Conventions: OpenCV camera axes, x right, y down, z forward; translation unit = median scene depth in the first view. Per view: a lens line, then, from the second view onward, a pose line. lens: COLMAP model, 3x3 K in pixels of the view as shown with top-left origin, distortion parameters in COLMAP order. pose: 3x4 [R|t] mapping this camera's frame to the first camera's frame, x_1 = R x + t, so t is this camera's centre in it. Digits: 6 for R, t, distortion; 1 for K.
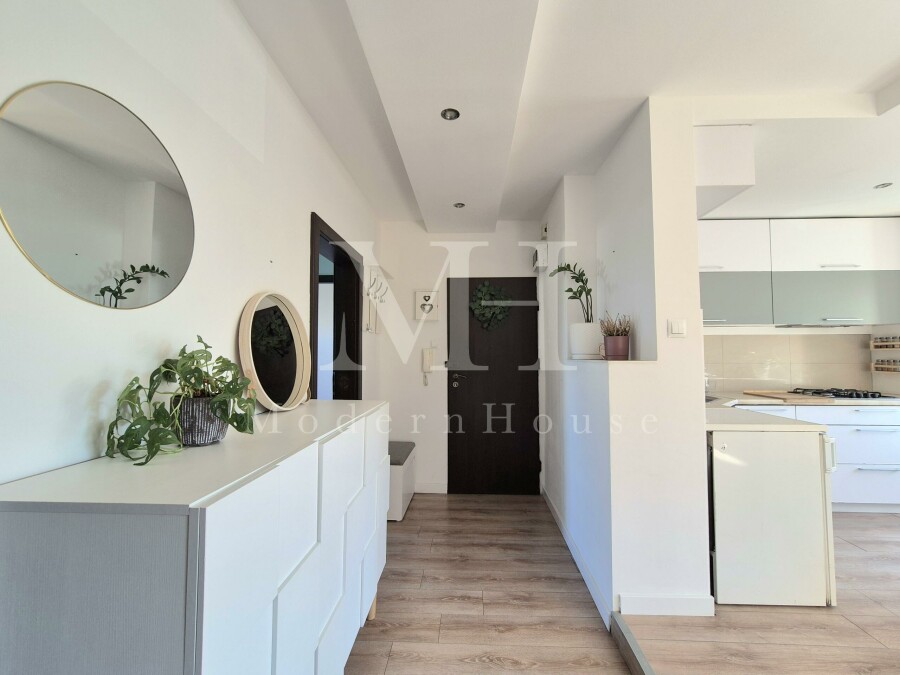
lens RADIAL K [[372.8, 0, 461.4], [0, 372.8, 336.7], [0, 0, 1]] dist [0.000830, 0.001037]
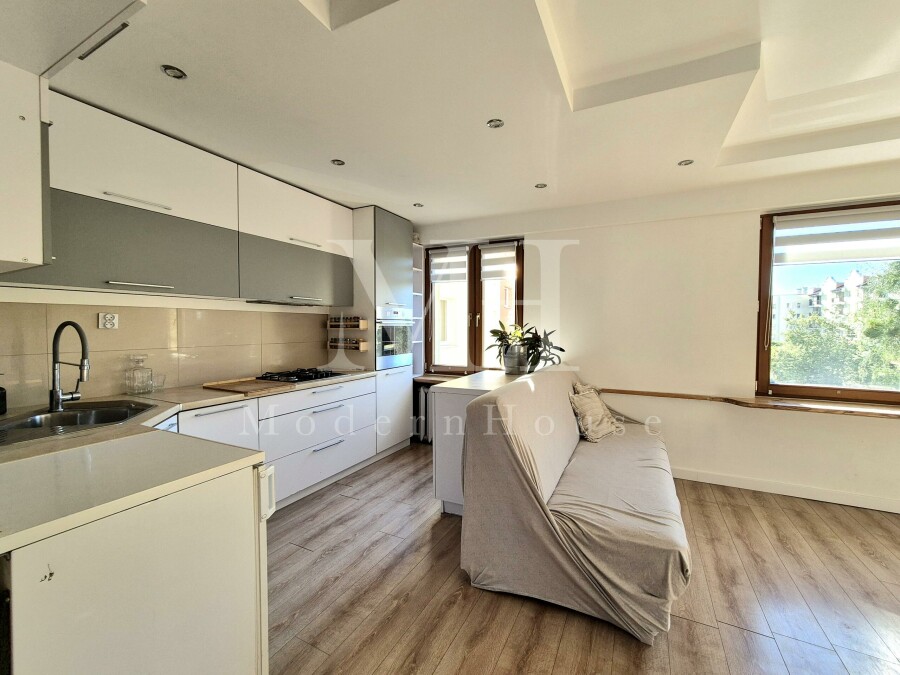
lens RADIAL K [[372.8, 0, 461.4], [0, 372.8, 336.7], [0, 0, 1]] dist [0.000830, 0.001037]
pose [[0.402323, -0.024611, 0.915167, 0.292094], [-0.043941, 0.997967, 0.046155, -0.009314], [-0.914443, -0.058782, 0.400424, 0.238438]]
